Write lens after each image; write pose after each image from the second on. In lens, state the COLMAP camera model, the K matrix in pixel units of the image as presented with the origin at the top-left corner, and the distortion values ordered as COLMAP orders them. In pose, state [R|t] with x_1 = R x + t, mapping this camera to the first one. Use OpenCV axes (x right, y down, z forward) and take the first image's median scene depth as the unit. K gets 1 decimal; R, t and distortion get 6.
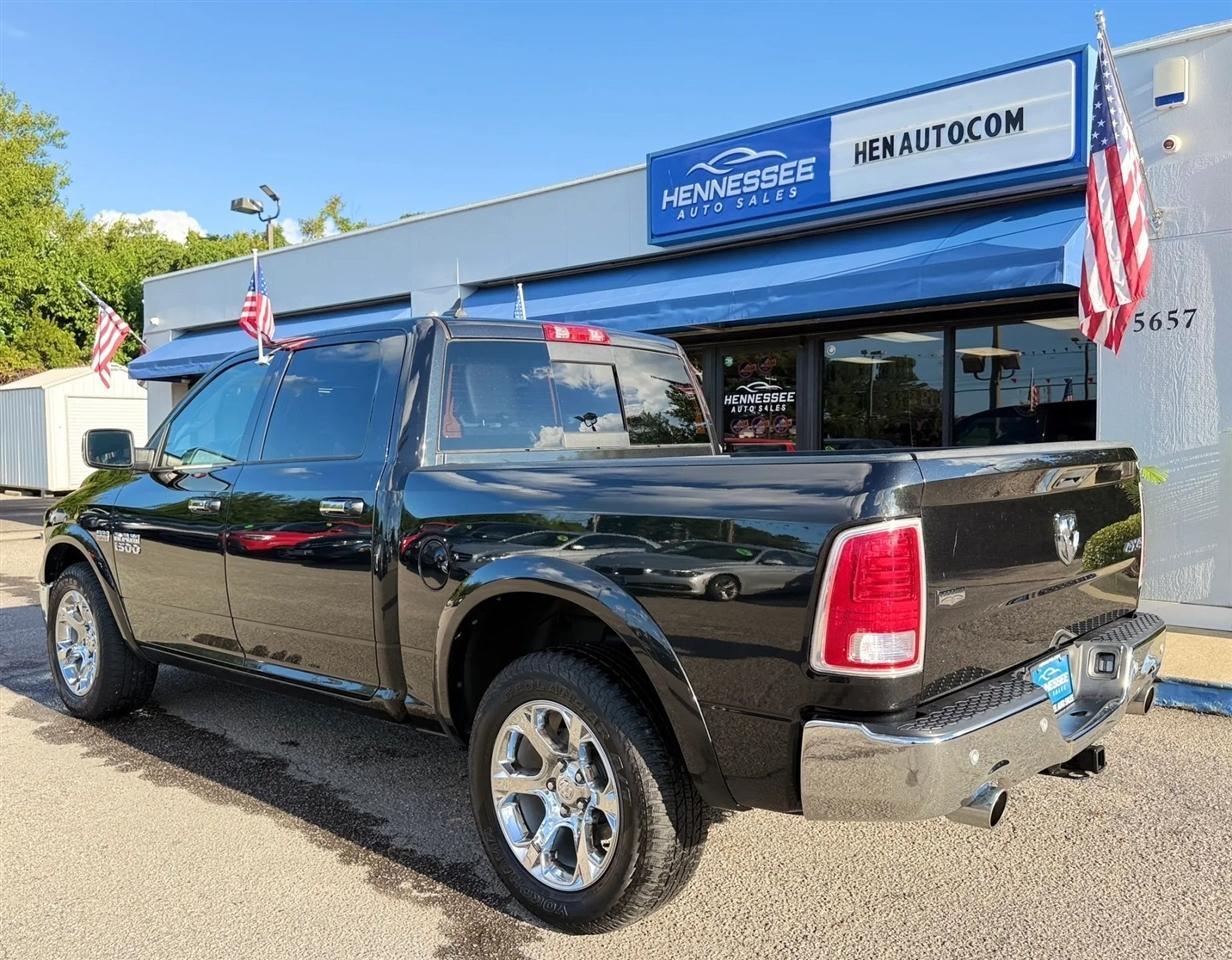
lens RADIAL K [[1044.8, 0, 622.6], [0, 1044.8, 508.2], [0, 0, 1]] dist [0.152605, -0.341064]
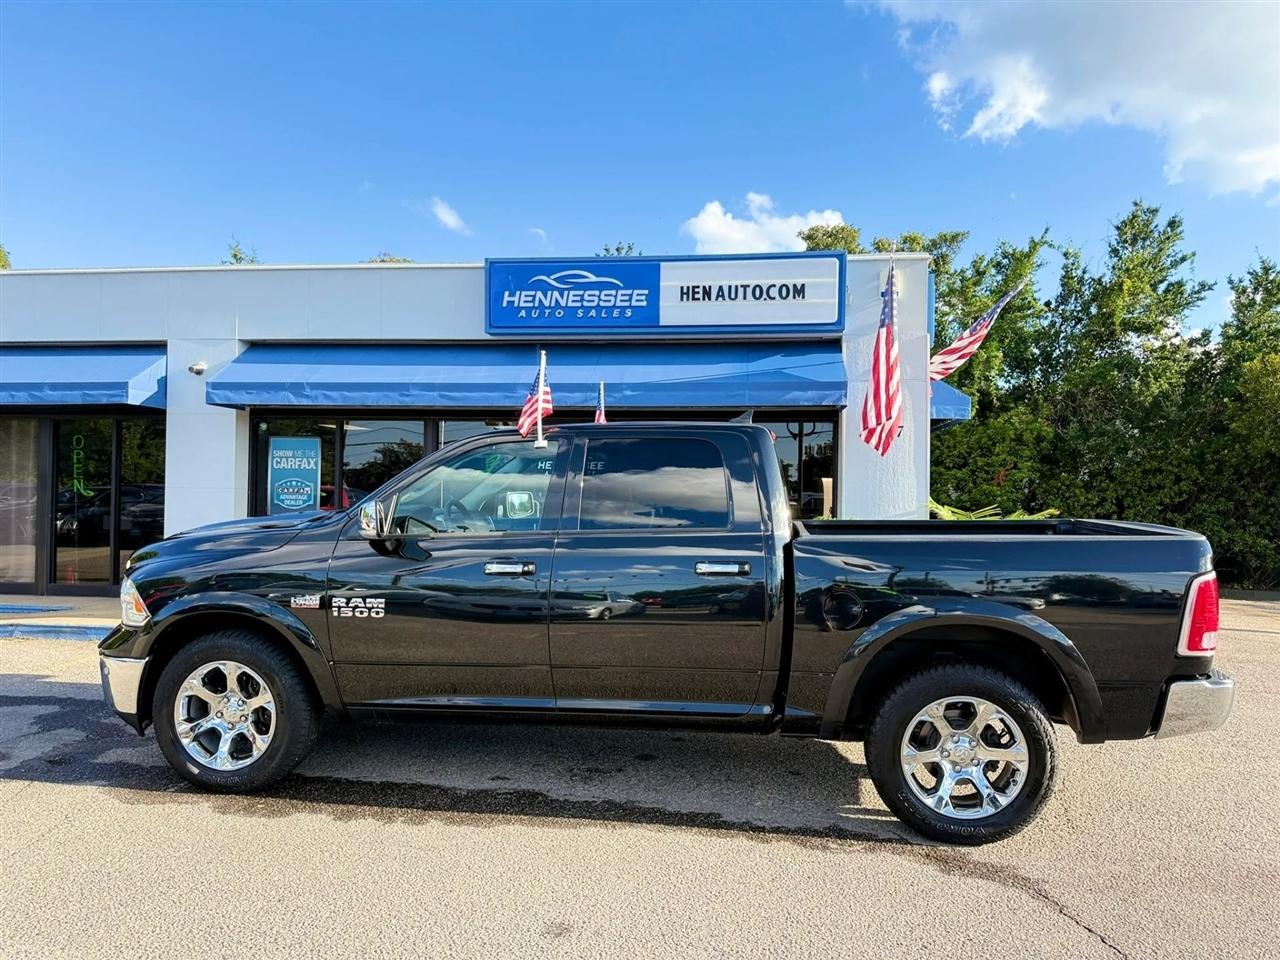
lens RADIAL K [[919.7, 0, 641.6], [0, 919.7, 495.5], [0, 0, 1]] dist [0.131885, -0.230545]
pose [[0.823437, 0.013013, 0.567258, -0.521357], [0.014771, 0.998907, -0.044357, -0.022208], [-0.567215, 0.044904, 0.822345, 0.060758]]
